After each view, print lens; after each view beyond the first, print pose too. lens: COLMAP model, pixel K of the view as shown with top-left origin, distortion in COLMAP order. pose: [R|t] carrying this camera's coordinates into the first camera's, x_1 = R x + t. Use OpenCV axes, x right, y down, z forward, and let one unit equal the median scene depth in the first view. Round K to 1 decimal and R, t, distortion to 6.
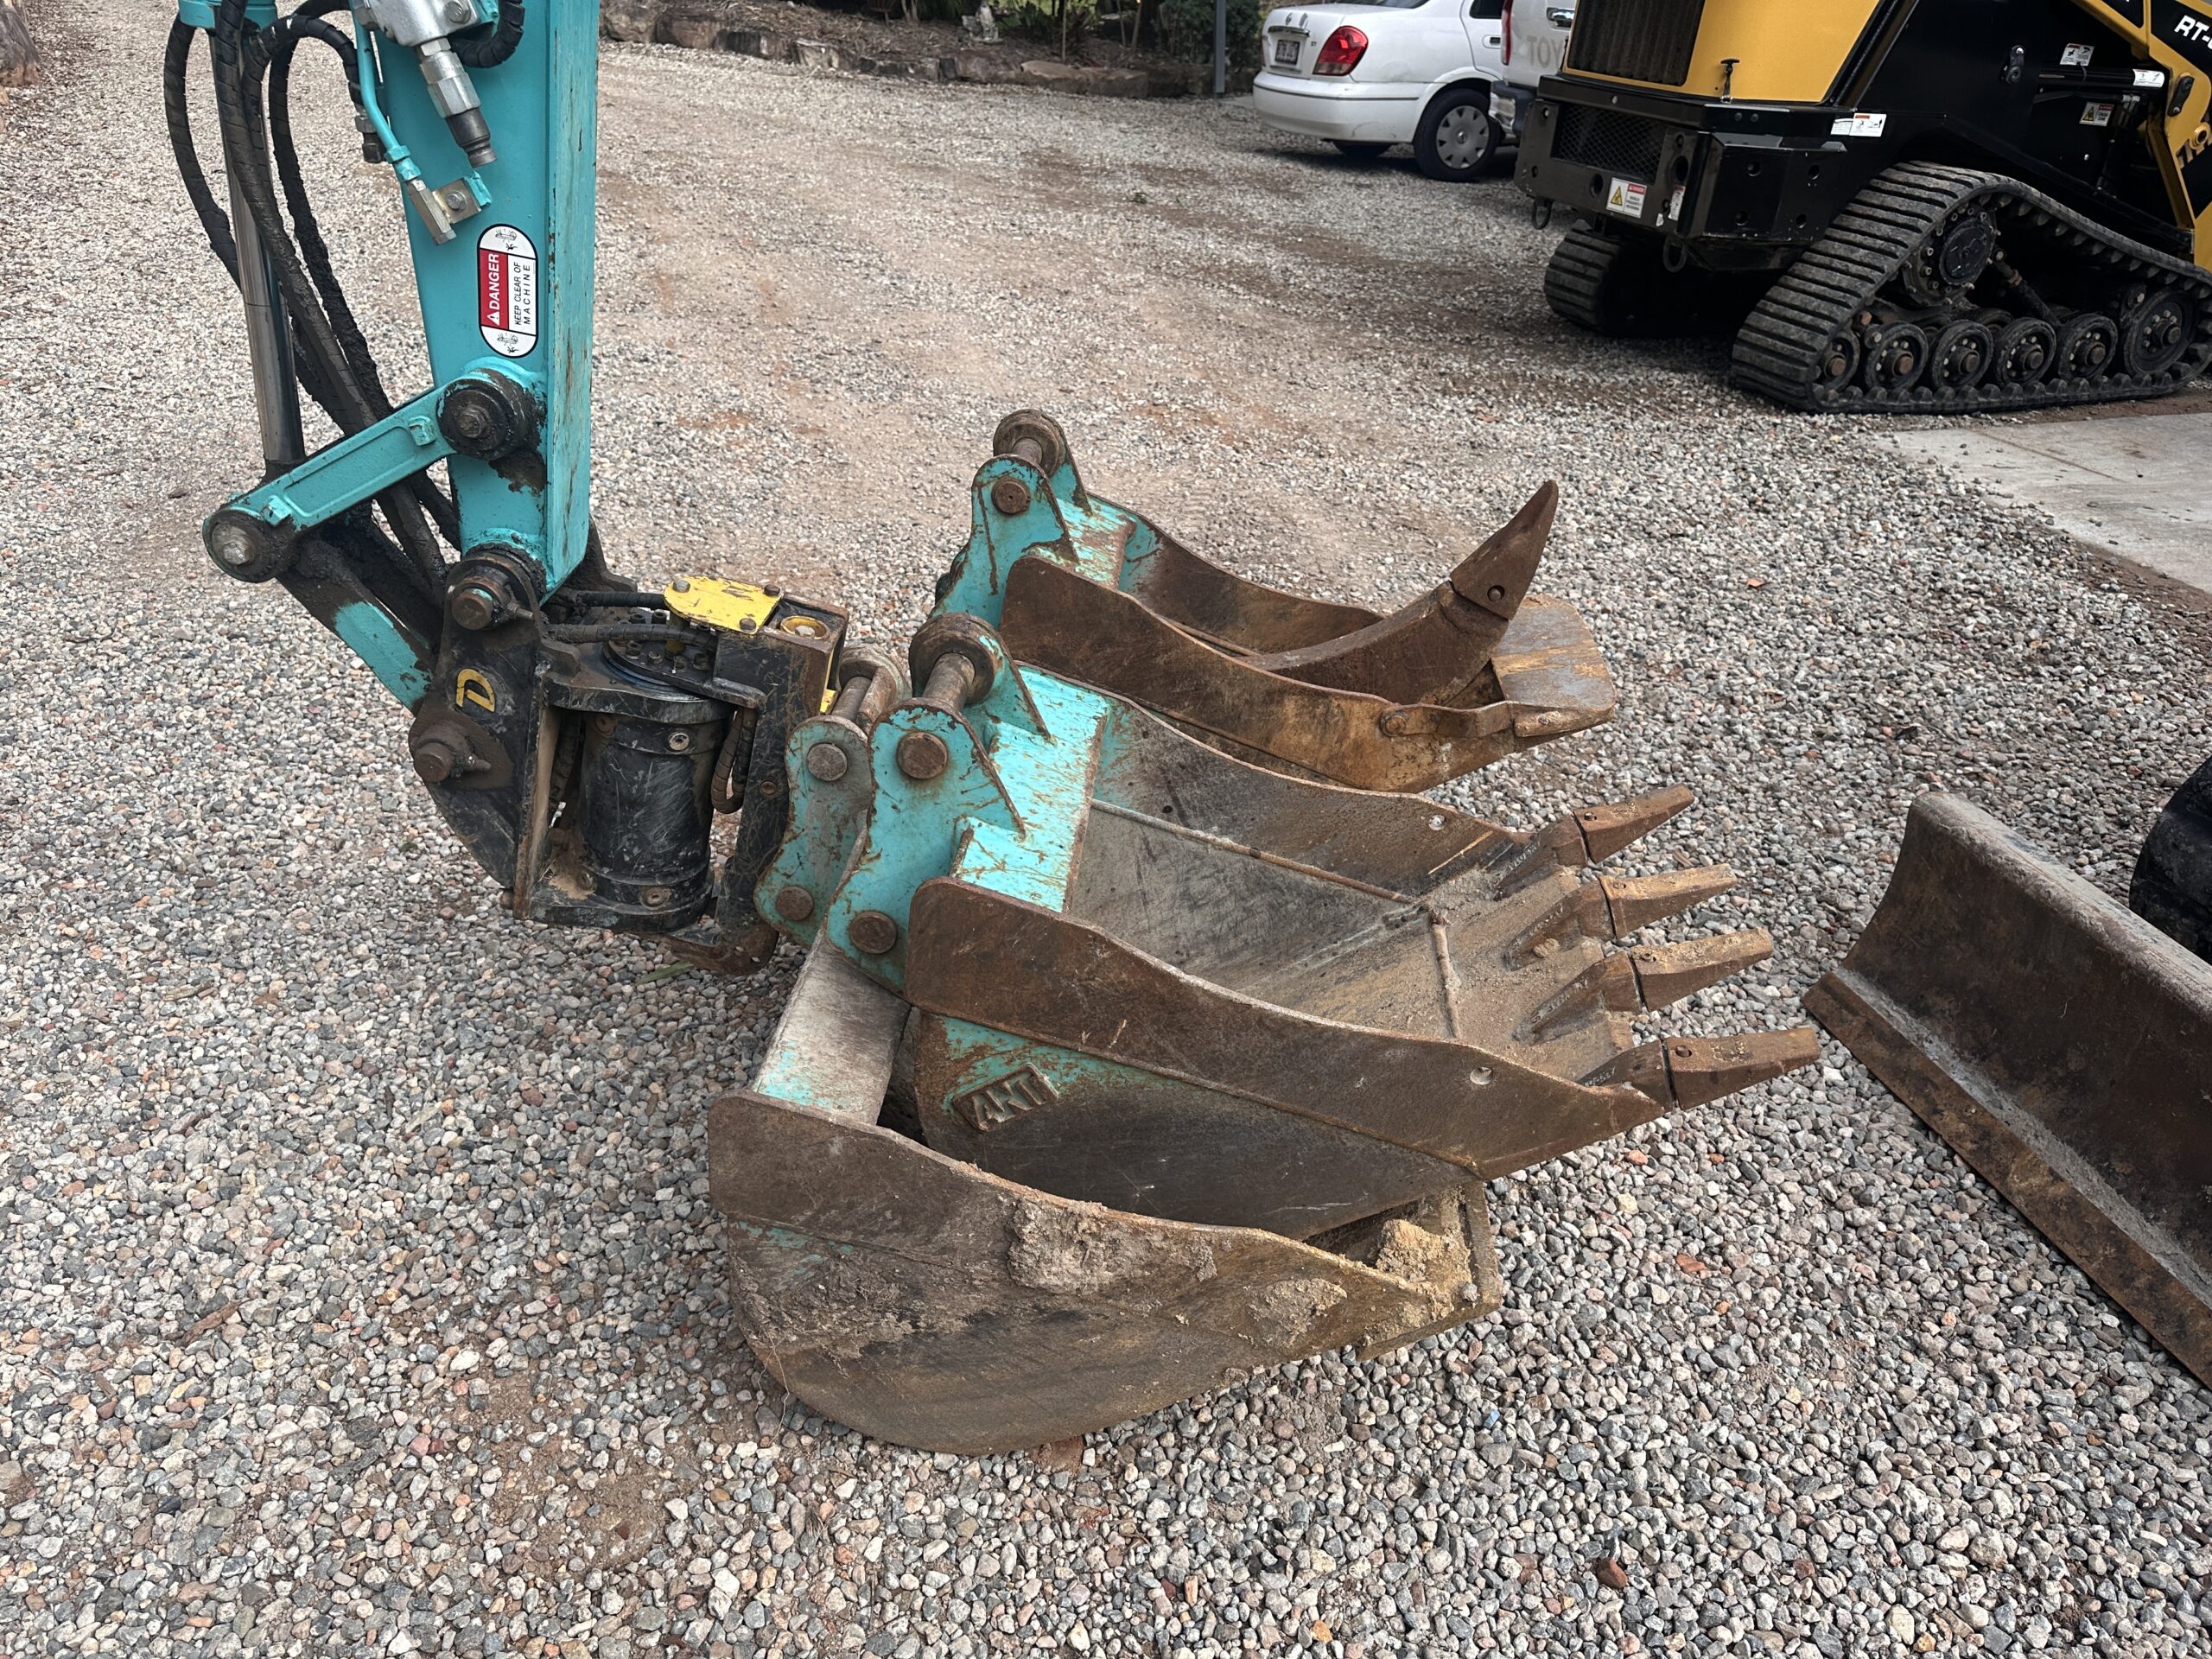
lens RADIAL K [[1550.2, 0, 1103.8], [0, 1550.2, 831.0], [0, 0, 1]] dist [0.052954, -0.064722]
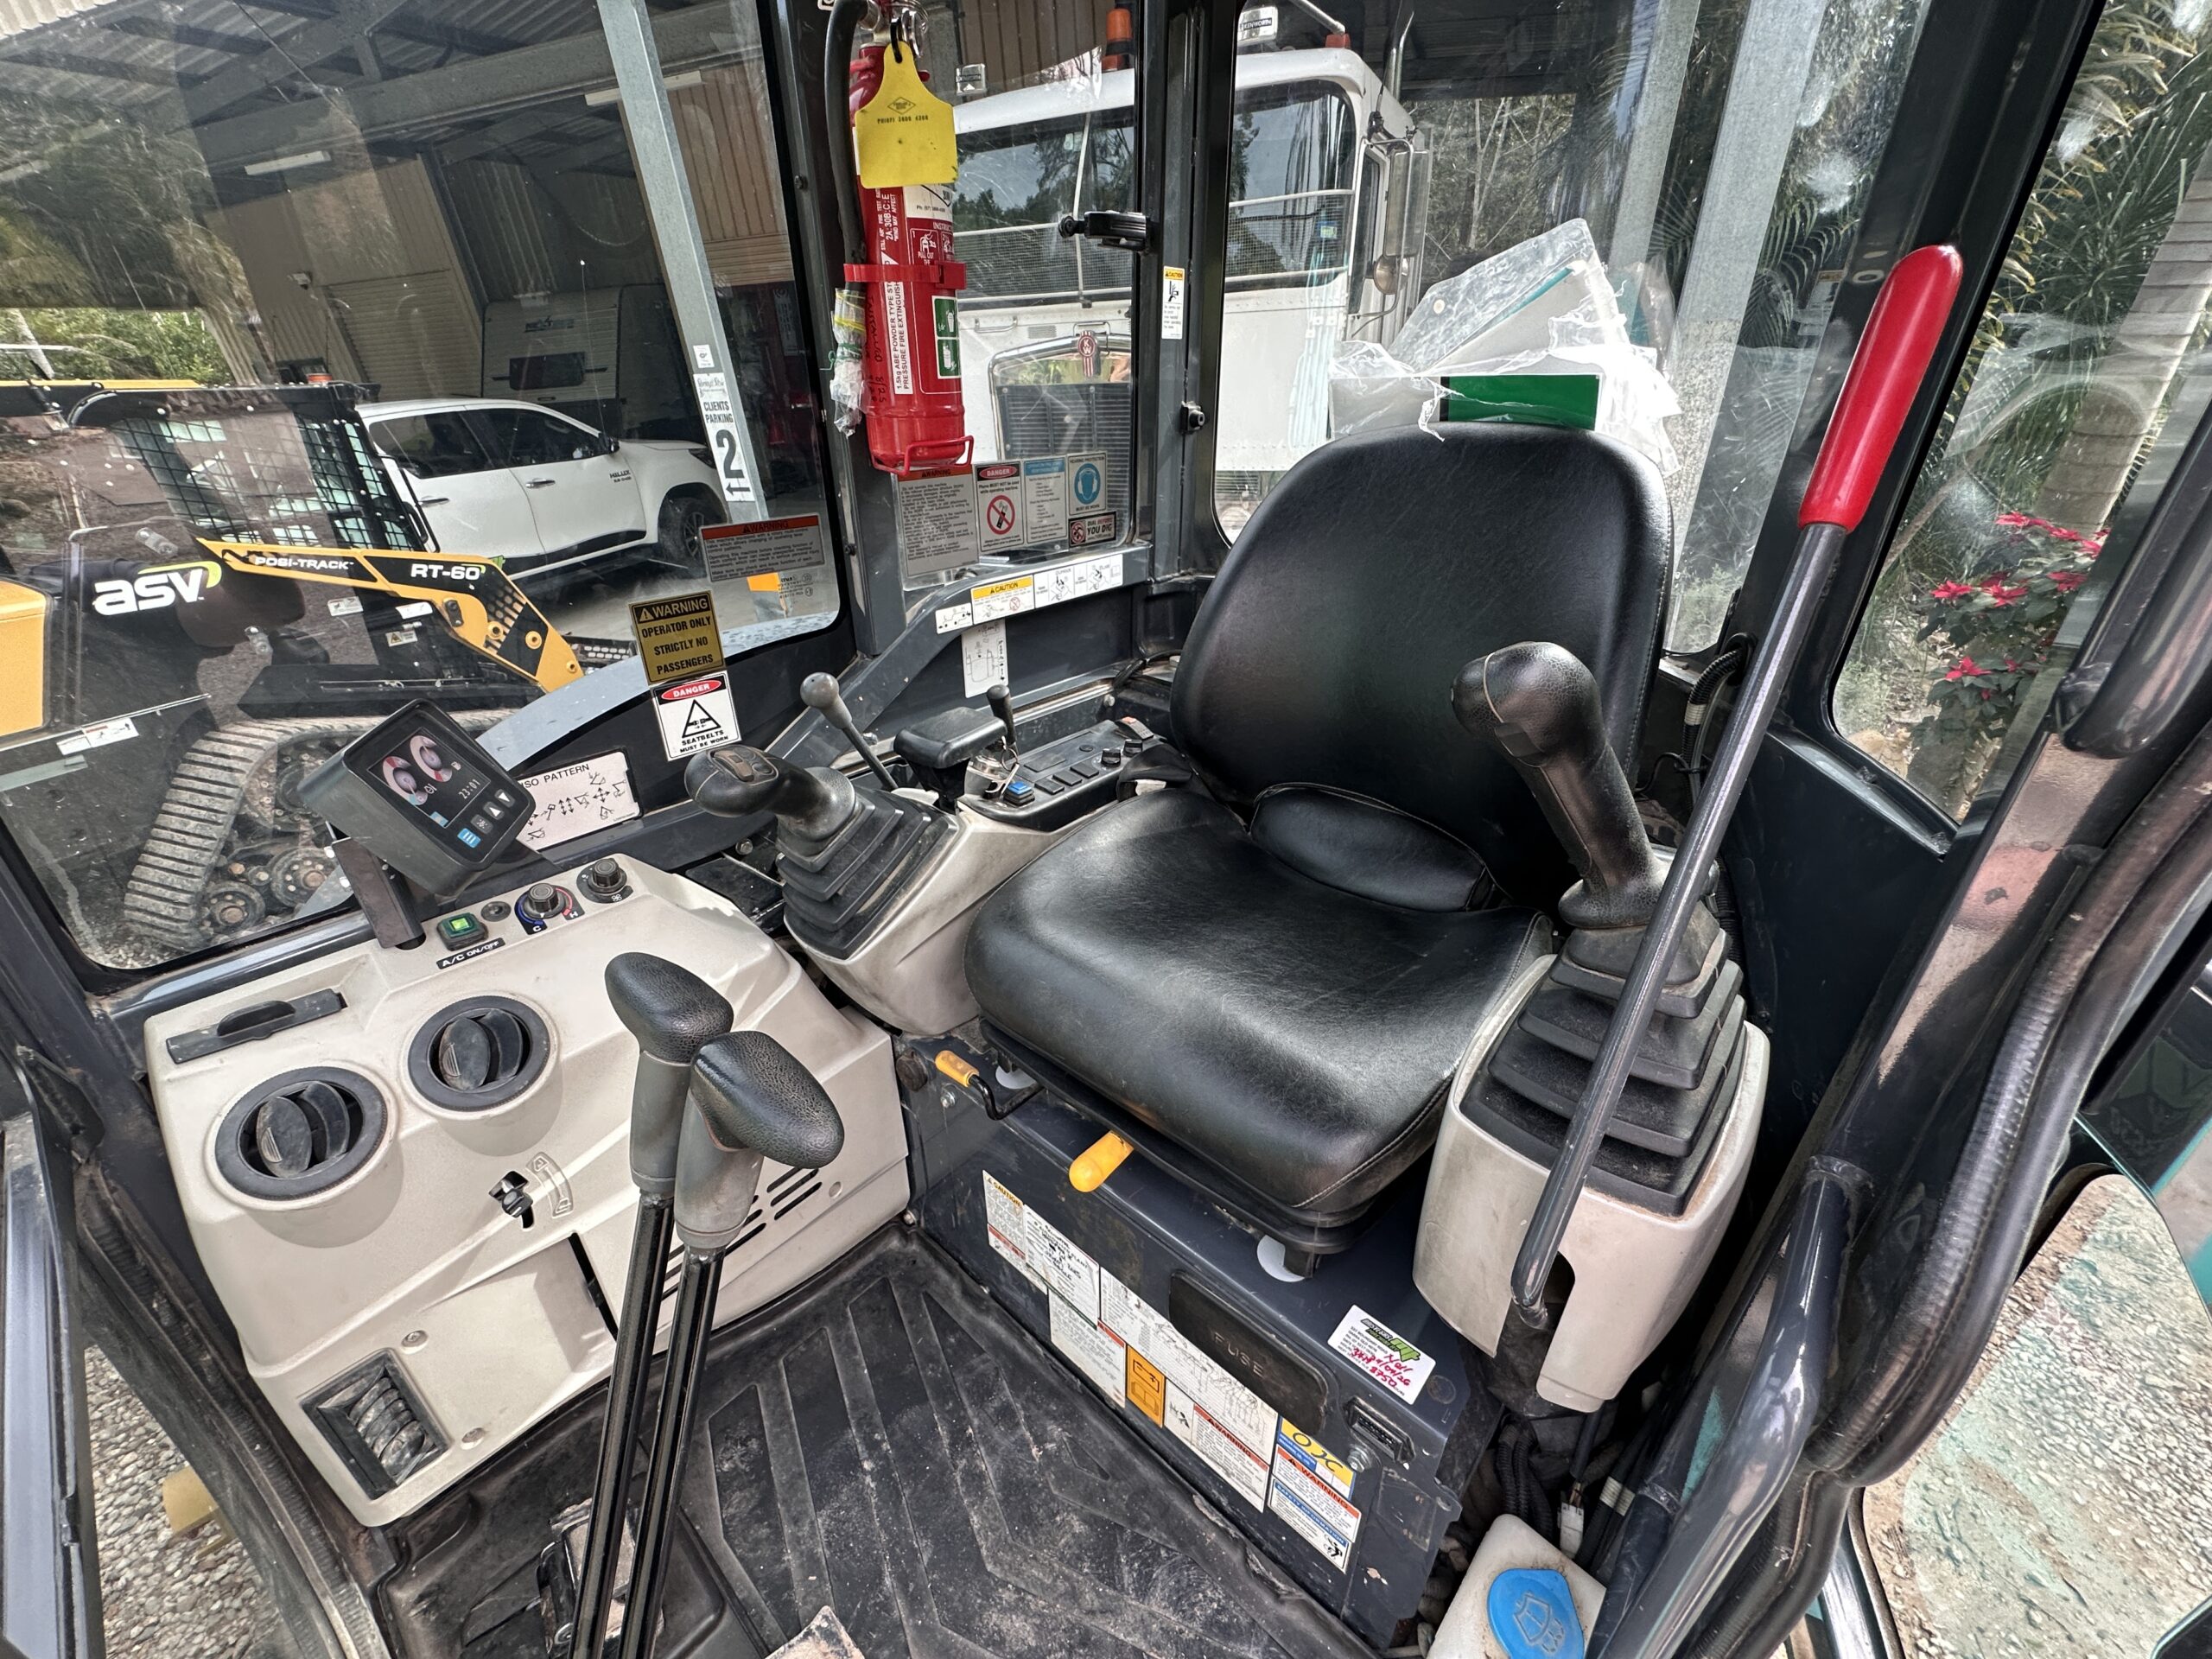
lens RADIAL K [[878.7, 0, 1106.6], [0, 878.7, 835.6], [0, 0, 1]] dist [-0.009817, 0.000942]
pose [[0.626502, -0.415690, 0.659315, 0.487719], [0.431091, 0.889548, 0.151212, -0.173960], [-0.649350, 0.189490, 0.736504, 0.105356]]
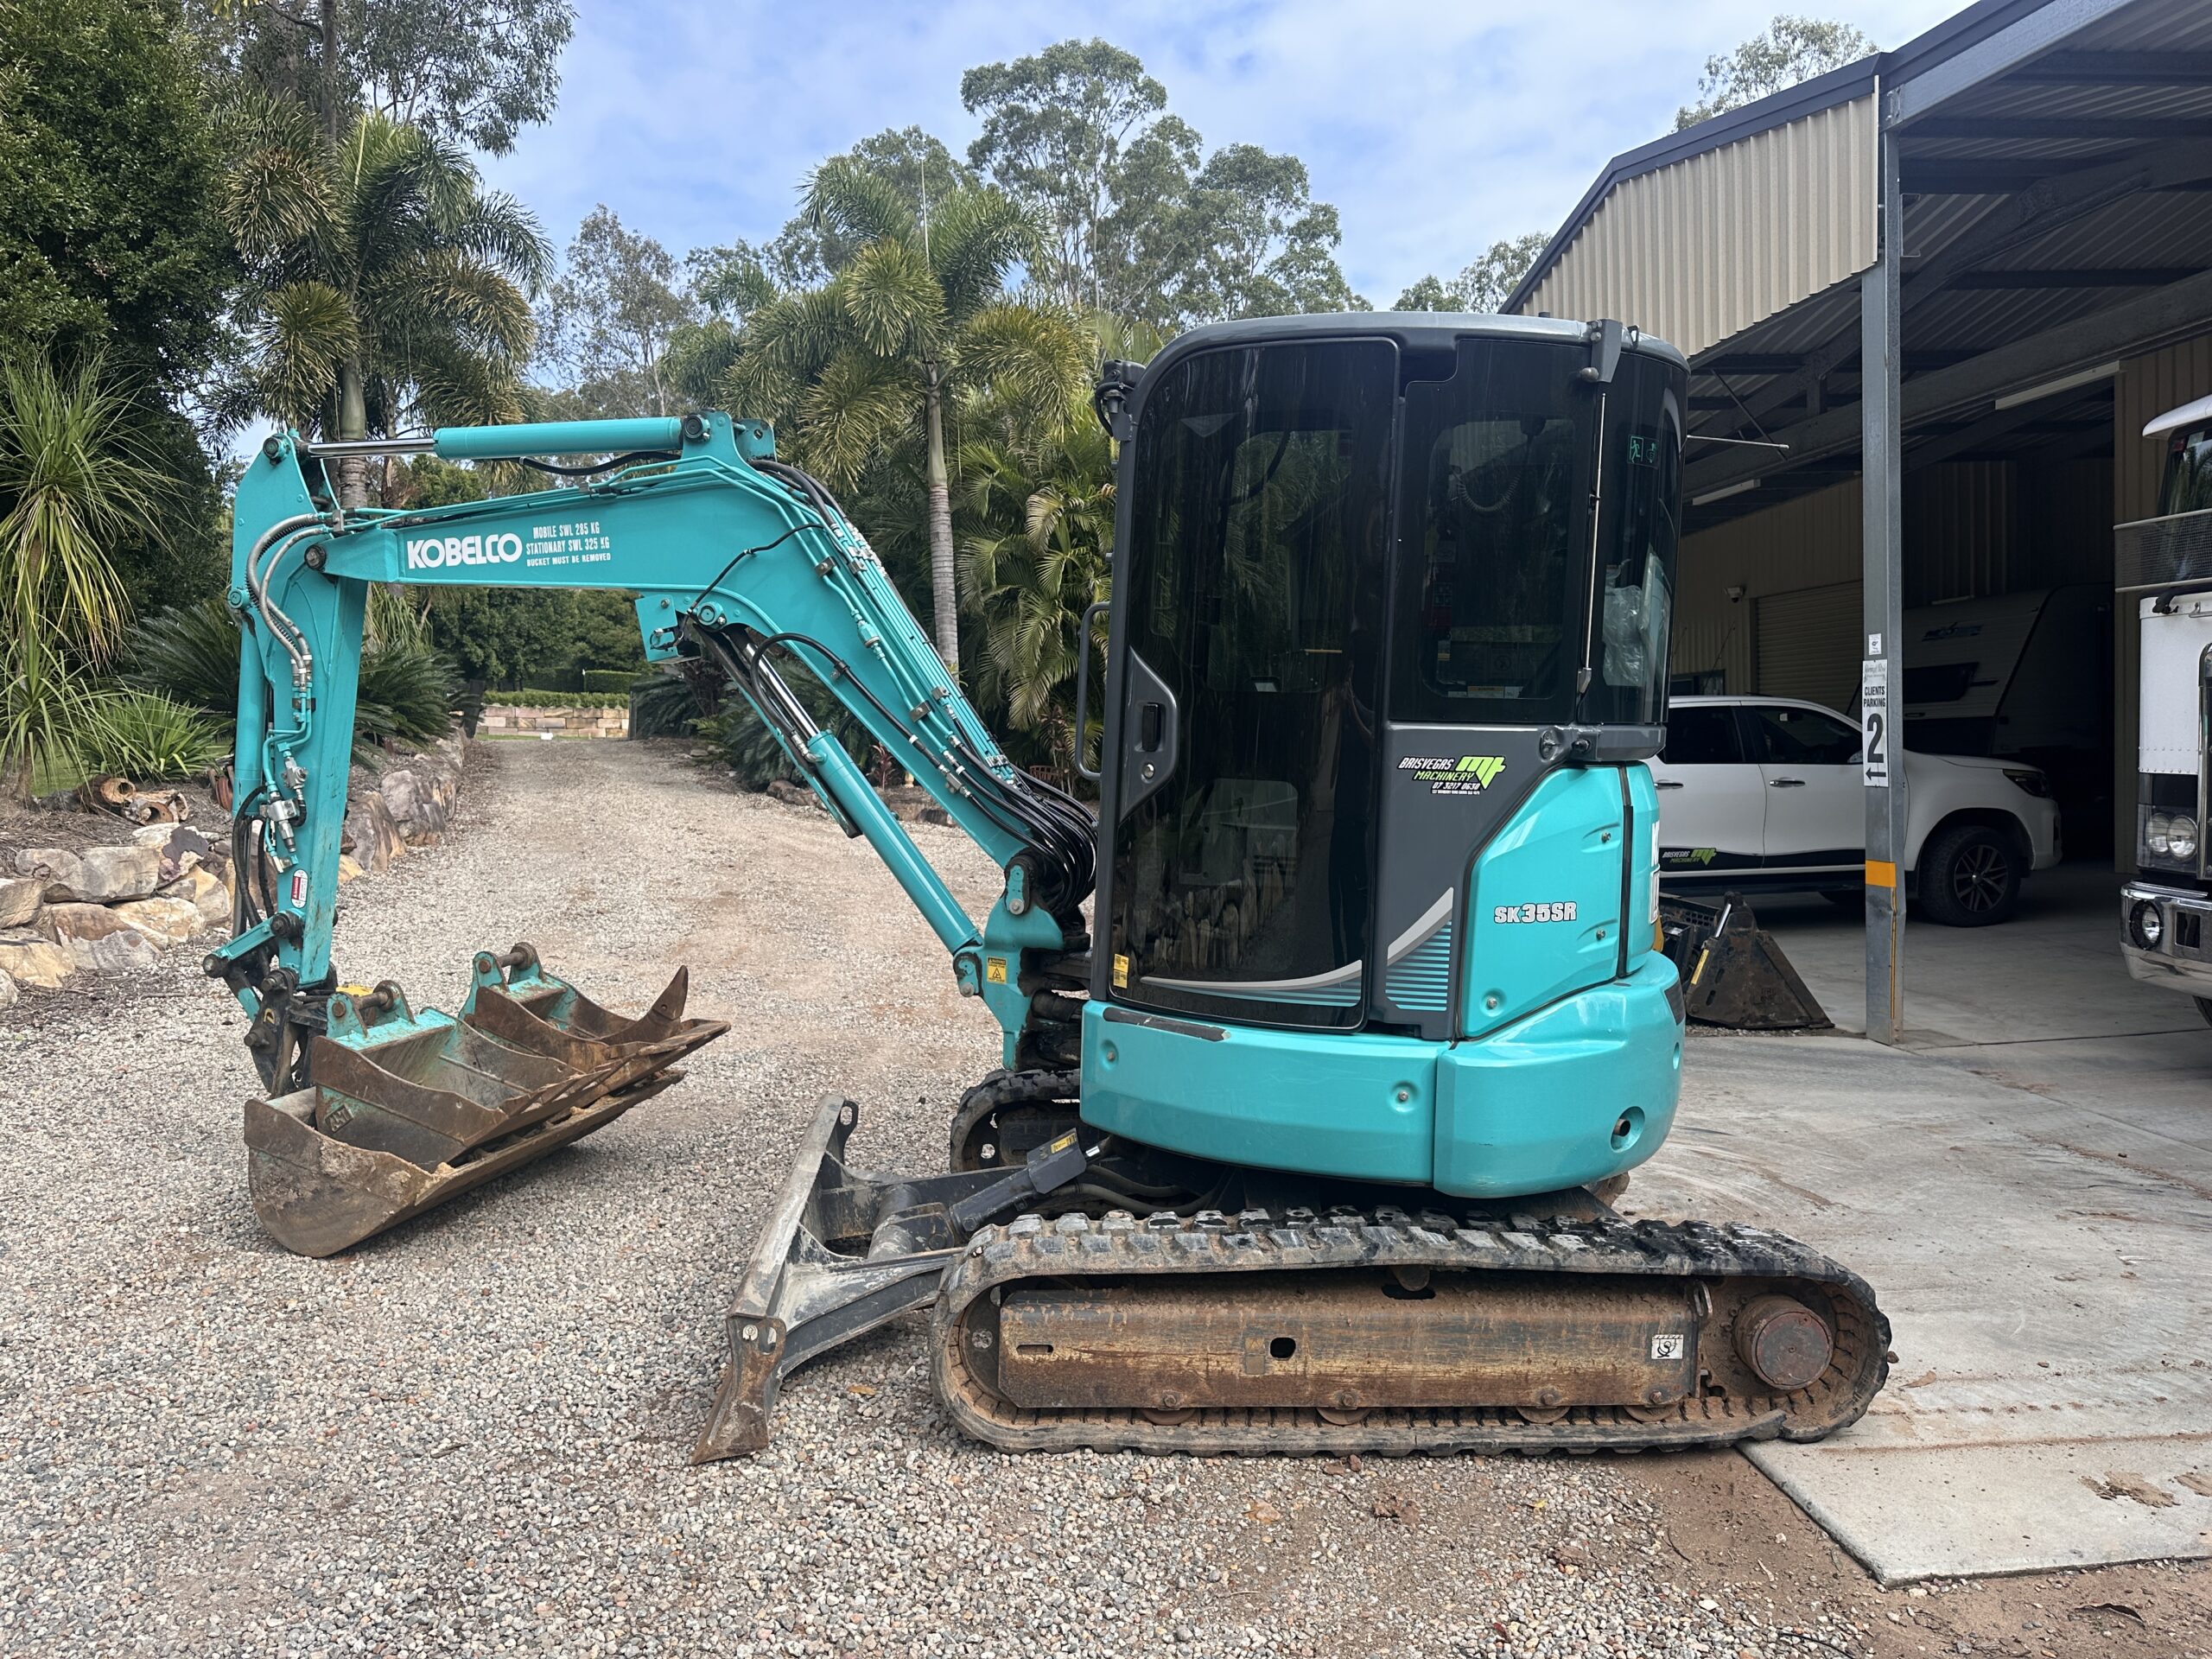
lens RADIAL K [[1550.2, 0, 1112.4], [0, 1550.2, 830.9], [0, 0, 1]] dist [0.052954, -0.064722]
pose [[0.977377, -0.008292, -0.211340, 0.608603], [-0.085586, 0.898261, -0.431047, 0.250838], [0.193413, 0.439383, 0.877231, -0.492968]]
